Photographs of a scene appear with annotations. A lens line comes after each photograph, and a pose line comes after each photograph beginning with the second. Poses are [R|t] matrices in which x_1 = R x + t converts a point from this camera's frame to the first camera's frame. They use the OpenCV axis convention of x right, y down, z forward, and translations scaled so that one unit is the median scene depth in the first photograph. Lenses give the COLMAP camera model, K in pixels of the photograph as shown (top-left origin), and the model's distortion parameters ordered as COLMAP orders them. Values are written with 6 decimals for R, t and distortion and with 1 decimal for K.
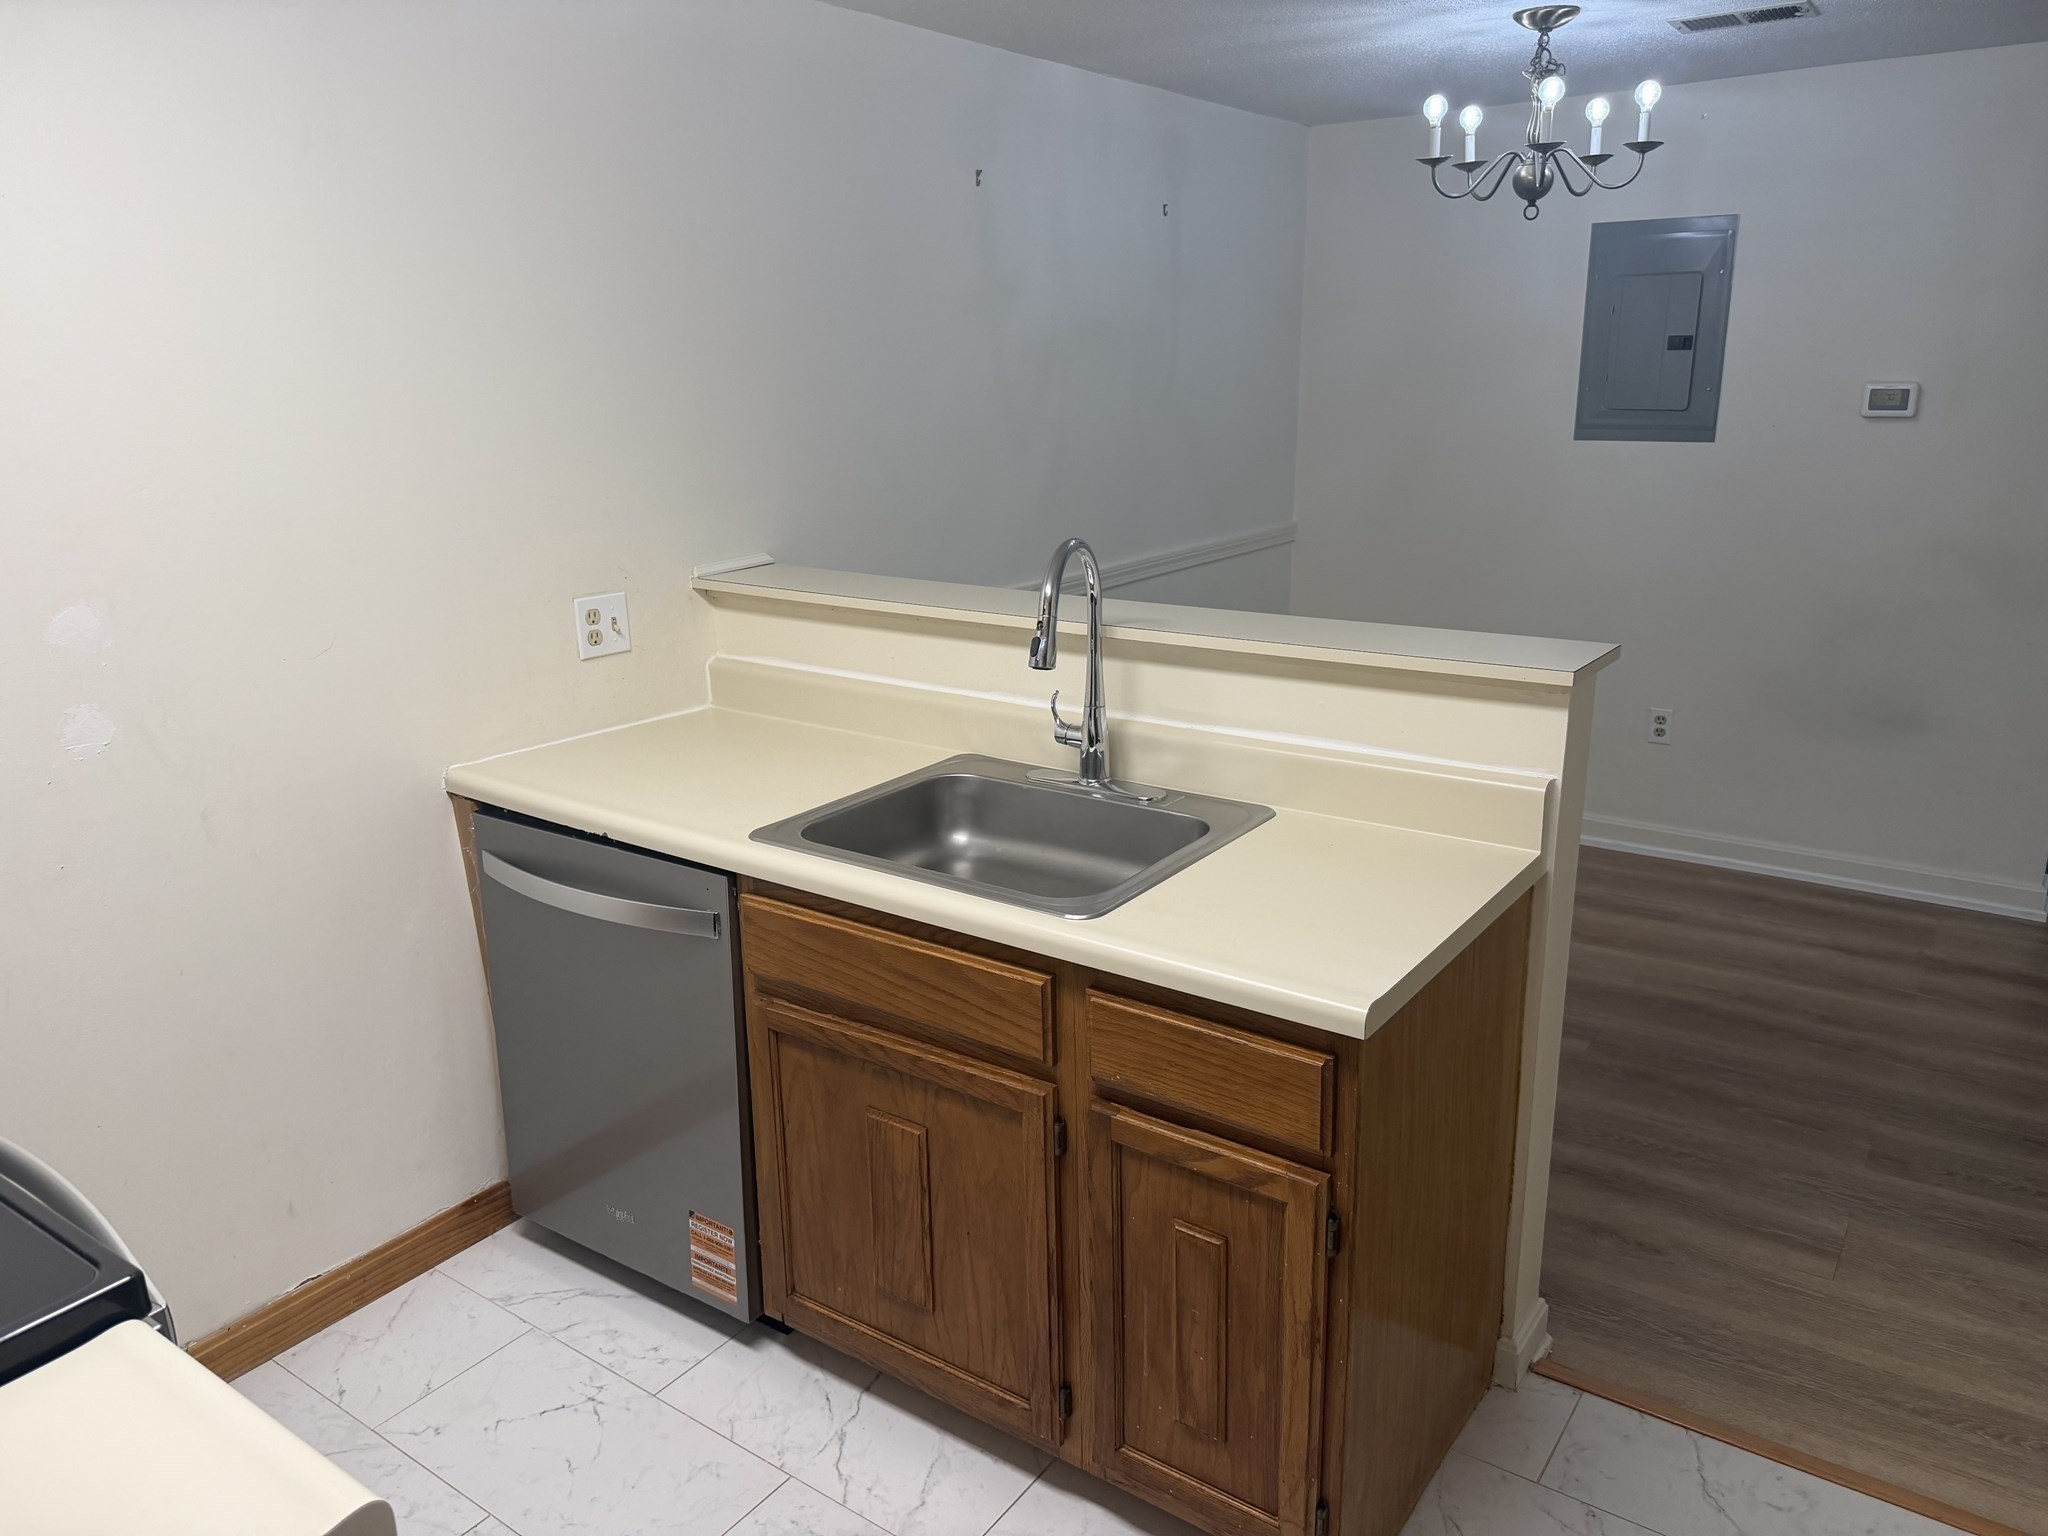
lens RADIAL K [[1469.1, 0, 1011.8], [0, 1469.1, 778.3], [0, 0, 1]] dist [0.050233, -0.068527]
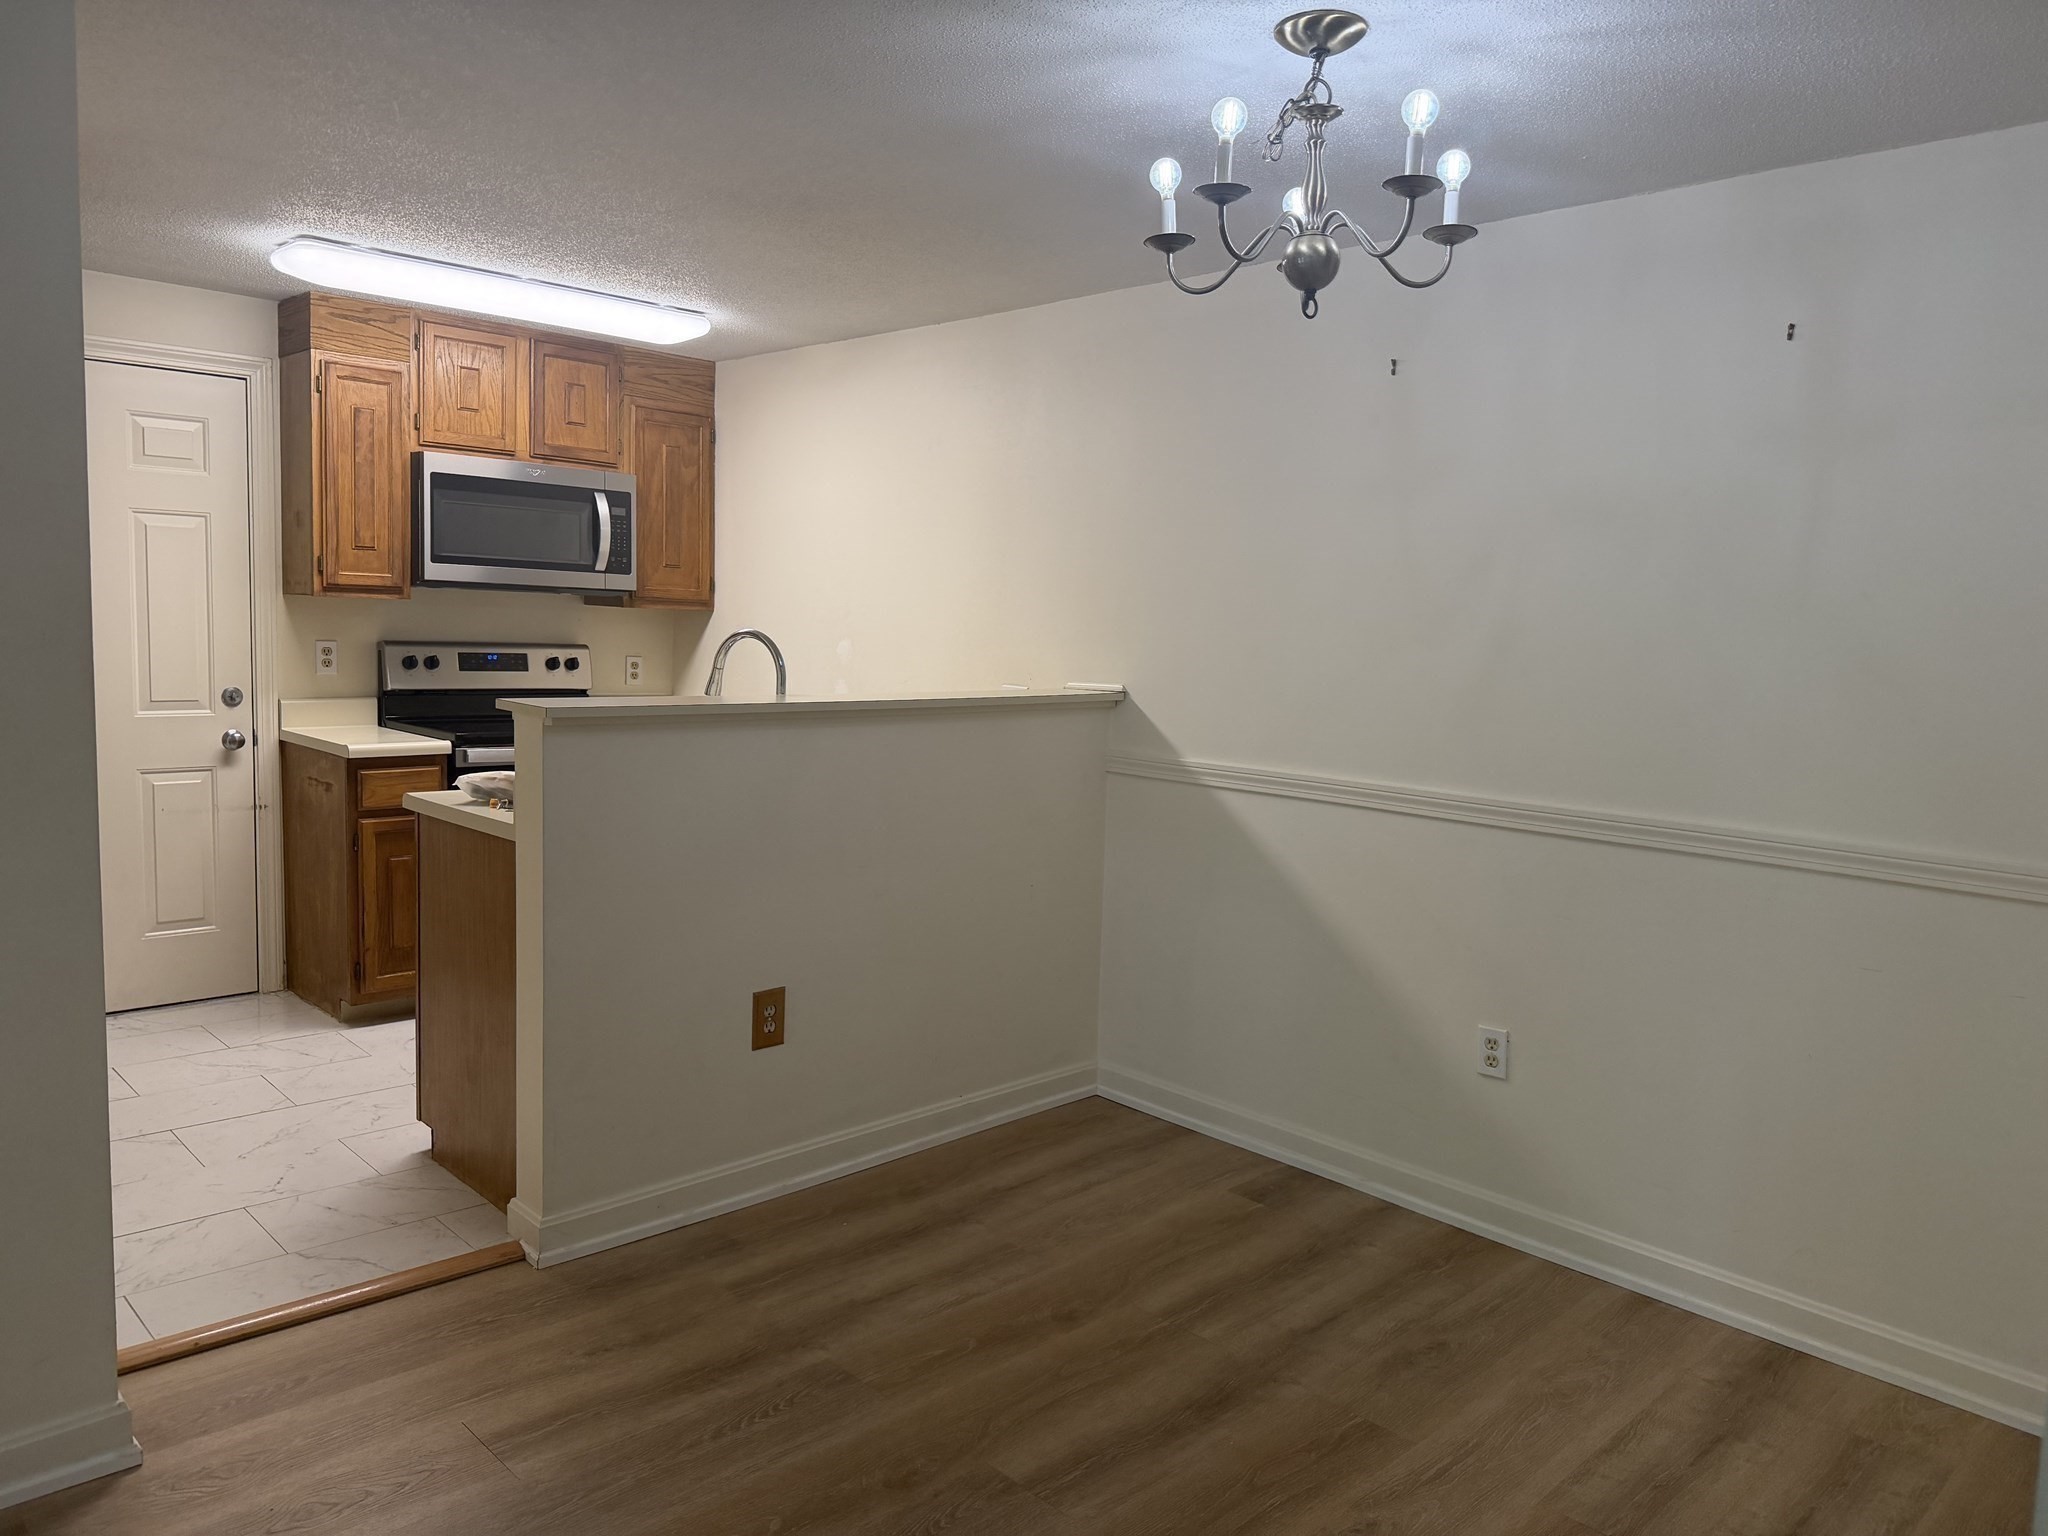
lens RADIAL K [[1469.1, 0, 1011.8], [0, 1469.1, 778.3], [0, 0, 1]] dist [0.050233, -0.068527]
pose [[-0.206093, 0.122098, -0.970885, 1.272627], [-0.299414, 0.936728, 0.181360, -0.312941], [0.931599, 0.328074, -0.156495, 1.253952]]
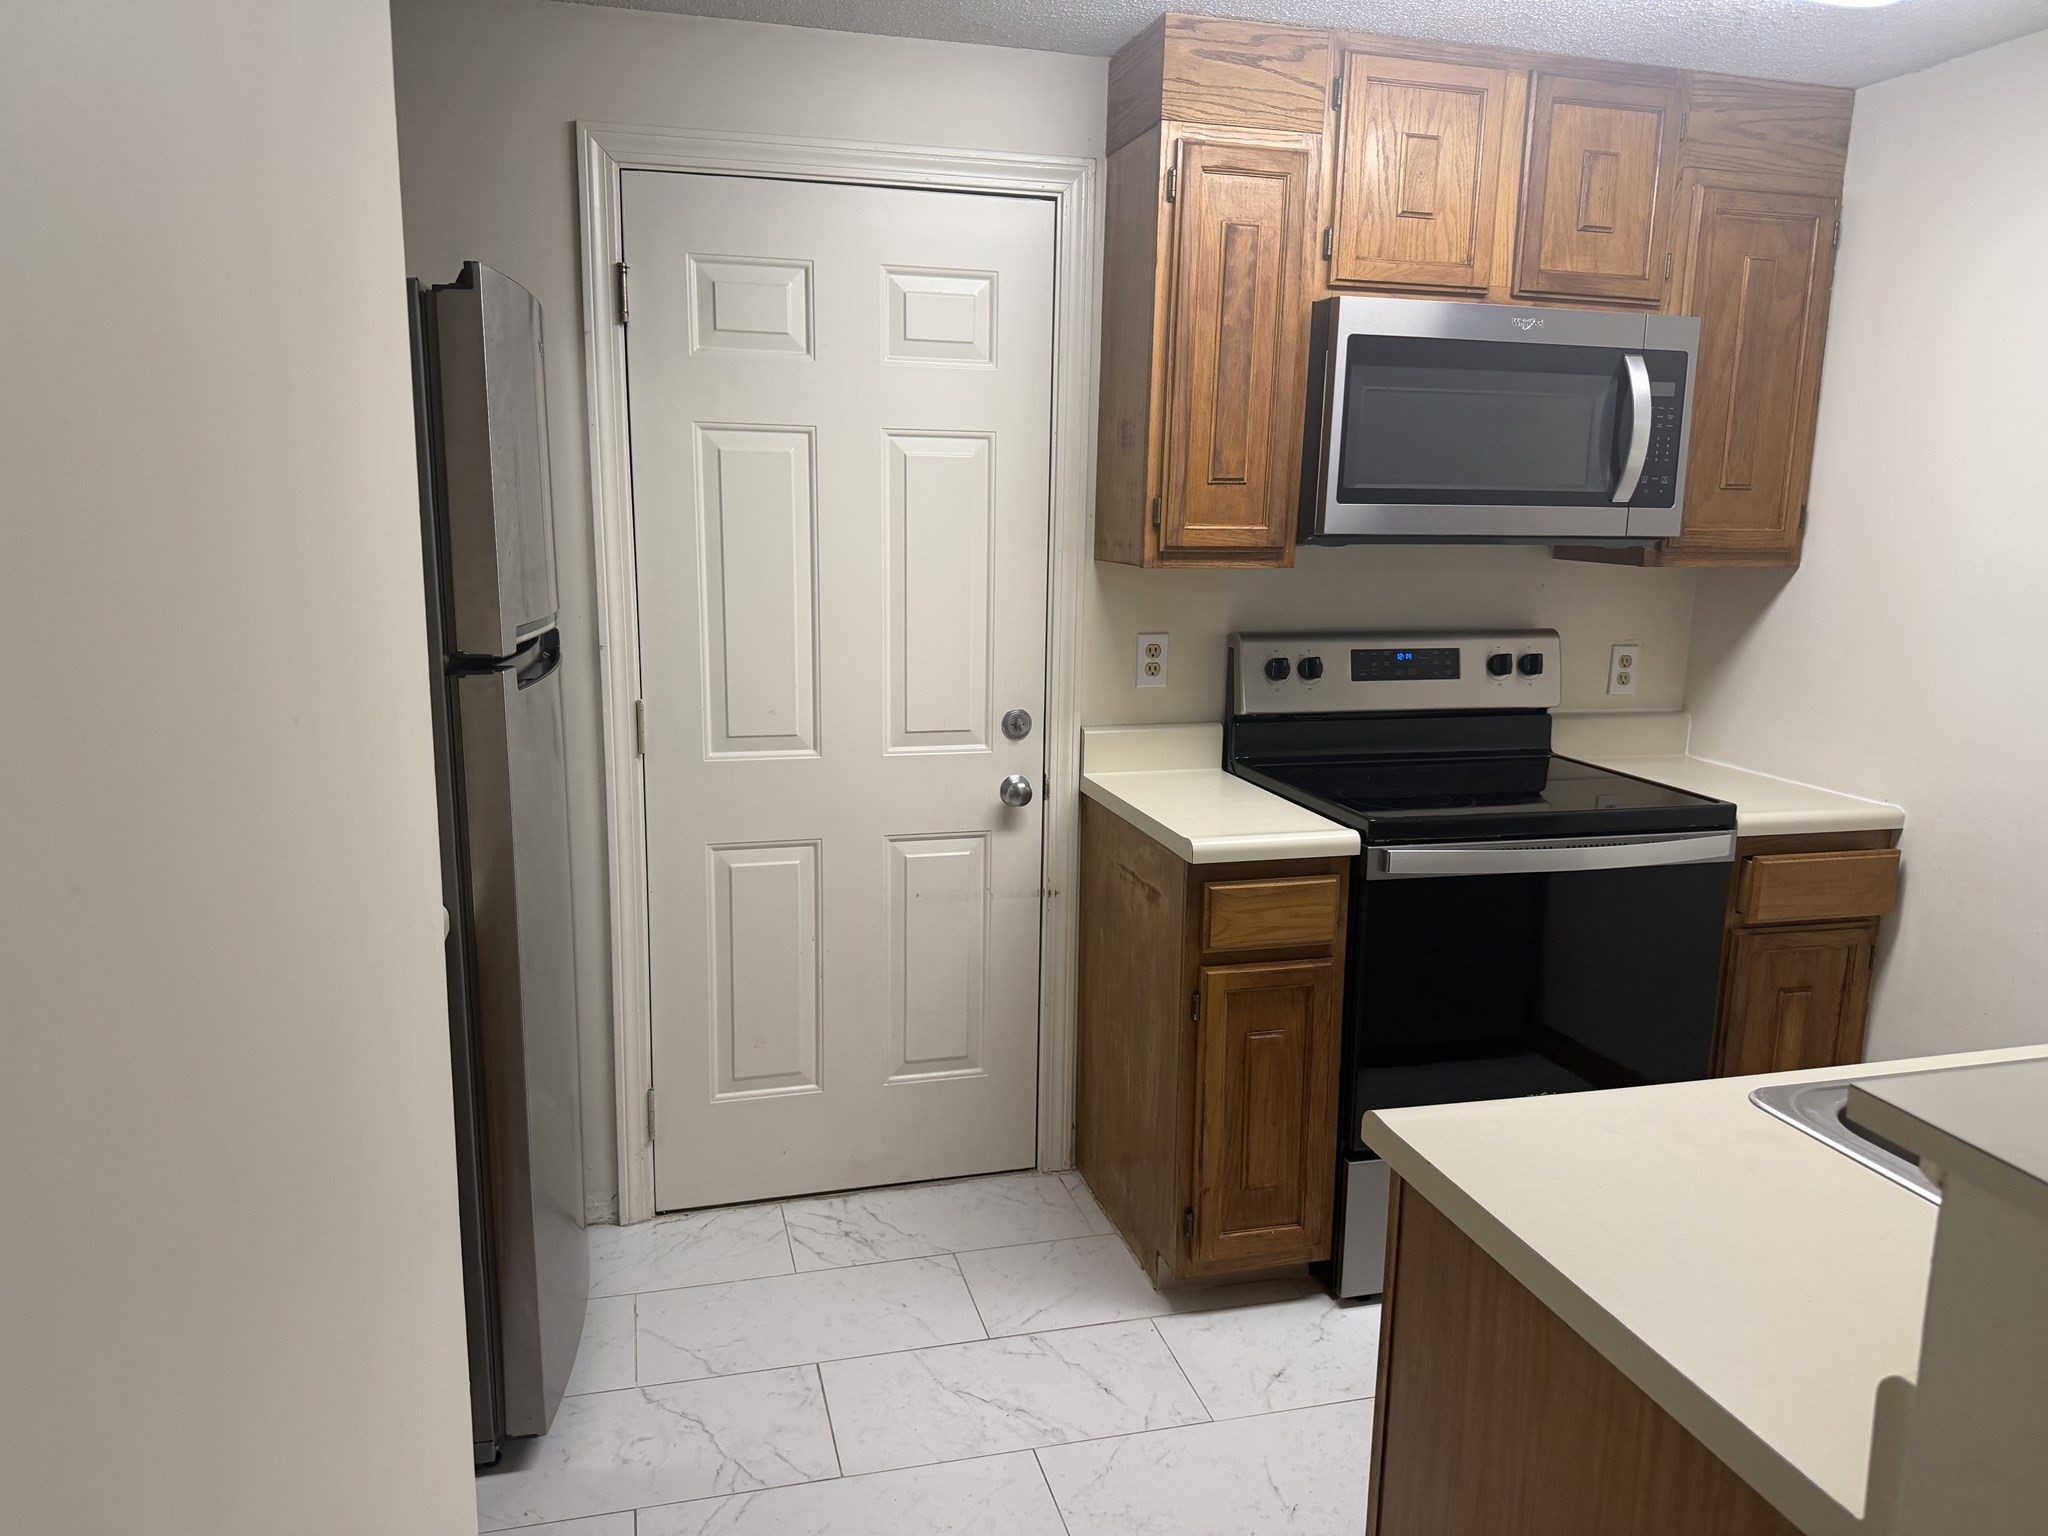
lens RADIAL K [[1418.9, 0, 1024.0], [0, 1418.9, 768.0], [0, 0, 1]] dist [0.108408, -0.130741]
pose [[-0.640241, 0.152997, -0.752784, 0.594977], [-0.213409, 0.905963, 0.365633, -0.179456], [0.737935, 0.394744, -0.547384, 0.722255]]
